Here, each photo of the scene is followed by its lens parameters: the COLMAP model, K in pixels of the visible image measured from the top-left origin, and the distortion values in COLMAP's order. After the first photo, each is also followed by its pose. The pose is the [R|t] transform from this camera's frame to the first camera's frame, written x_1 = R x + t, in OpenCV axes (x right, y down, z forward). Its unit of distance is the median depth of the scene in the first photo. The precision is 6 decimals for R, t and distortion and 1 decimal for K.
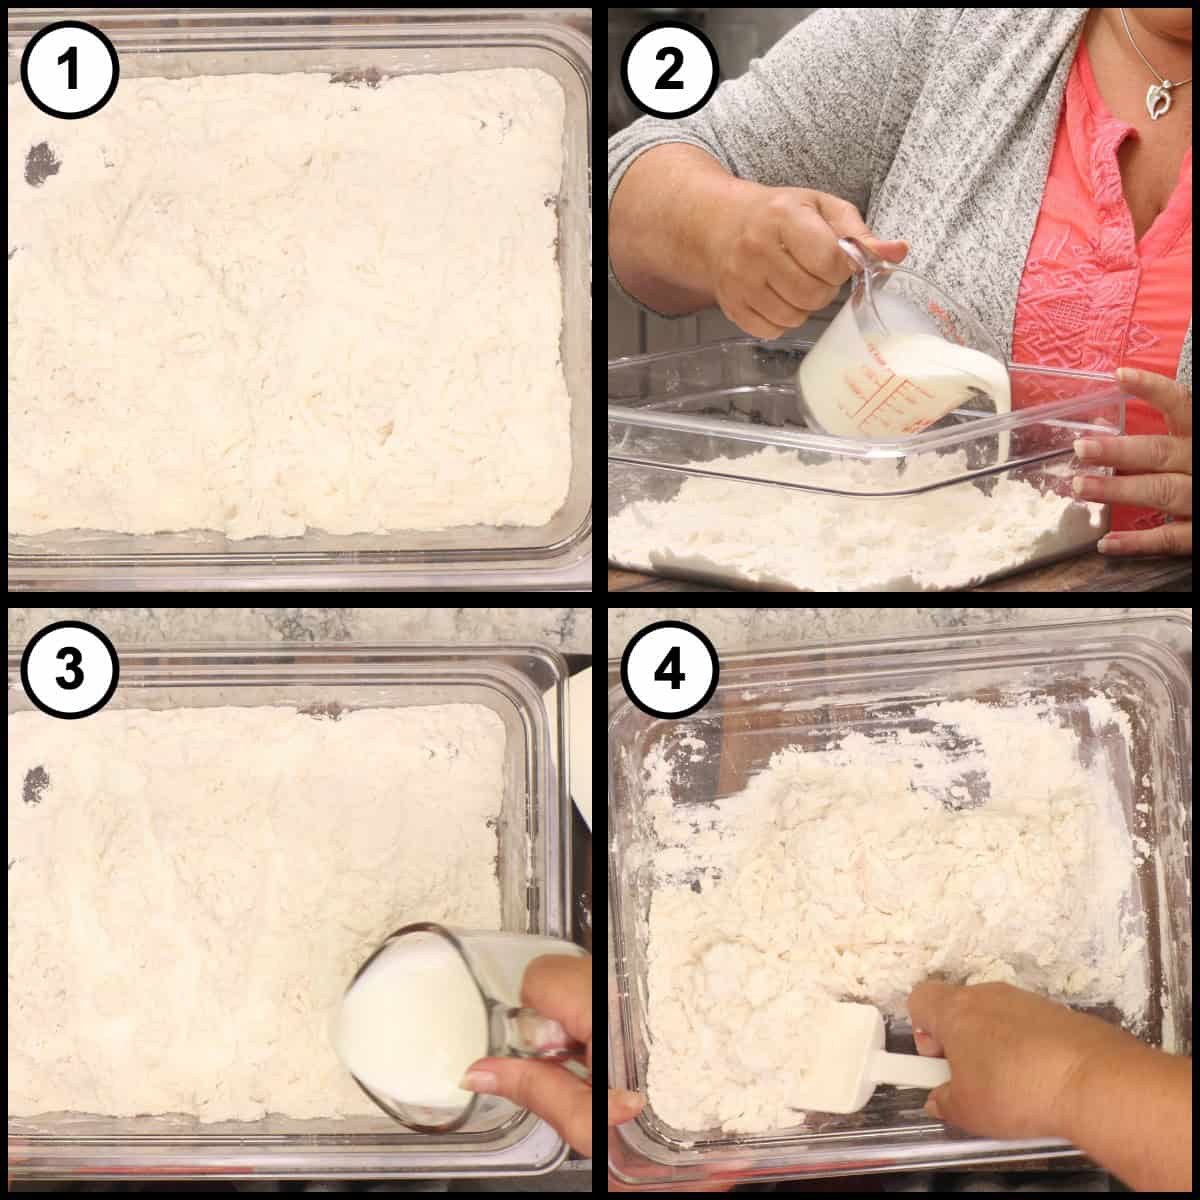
lens RADIAL K [[6694.4, 0, 601.6], [0, 6694.4, 601.8], [0, 0, 1]] dist [0.045816, 0.000000]
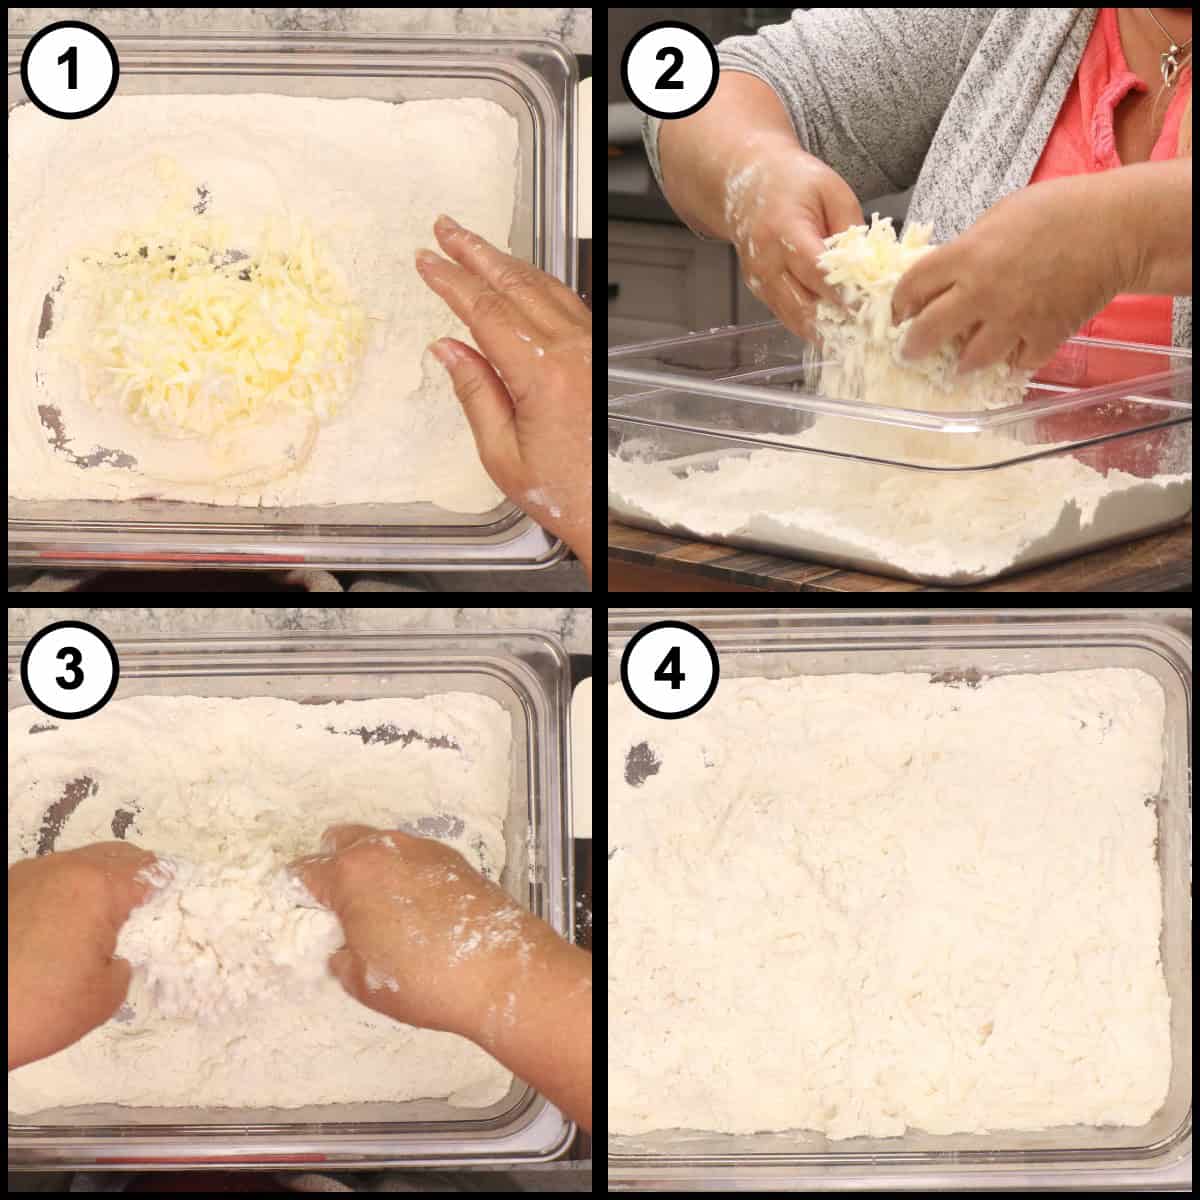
lens RADIAL K [[6694.4, 0, 598.2], [0, 6694.4, 598.4], [0, 0, 1]] dist [0.045816, 0.000000]
pose [[0.999992, 0.000060, 0.004088, -0.094211], [-0.000077, 0.999992, 0.004102, -0.094207], [-0.004088, -0.004103, 0.999983, 0.000377]]
